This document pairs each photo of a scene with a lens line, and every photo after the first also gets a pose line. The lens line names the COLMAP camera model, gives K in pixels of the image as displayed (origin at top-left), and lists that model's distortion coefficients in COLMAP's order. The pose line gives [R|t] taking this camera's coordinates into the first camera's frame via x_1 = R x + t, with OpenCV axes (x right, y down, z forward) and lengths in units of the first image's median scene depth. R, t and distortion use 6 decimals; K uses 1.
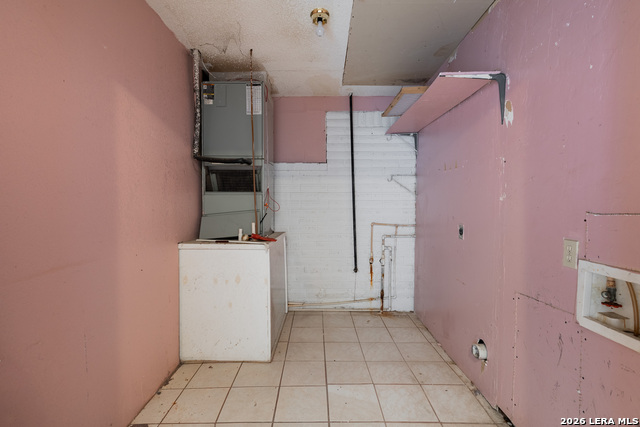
lens RADIAL K [[292.4, 0, 320.0], [0, 292.4, 213.5], [0, 0, 1]] dist [0.004109, -0.000419]
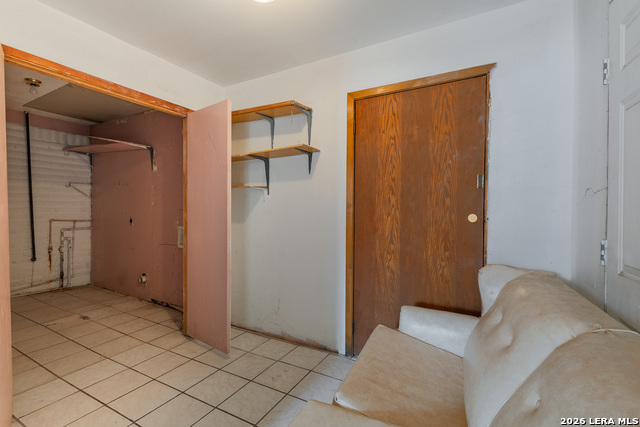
lens RADIAL K [[292.4, 0, 320.0], [0, 292.4, 213.5], [0, 0, 1]] dist [0.004109, -0.000419]
pose [[0.477746, -0.010917, 0.878430, -0.369507], [0.009836, 0.999927, 0.007077, 0.008996], [-0.878443, 0.005260, 0.477818, -0.600850]]
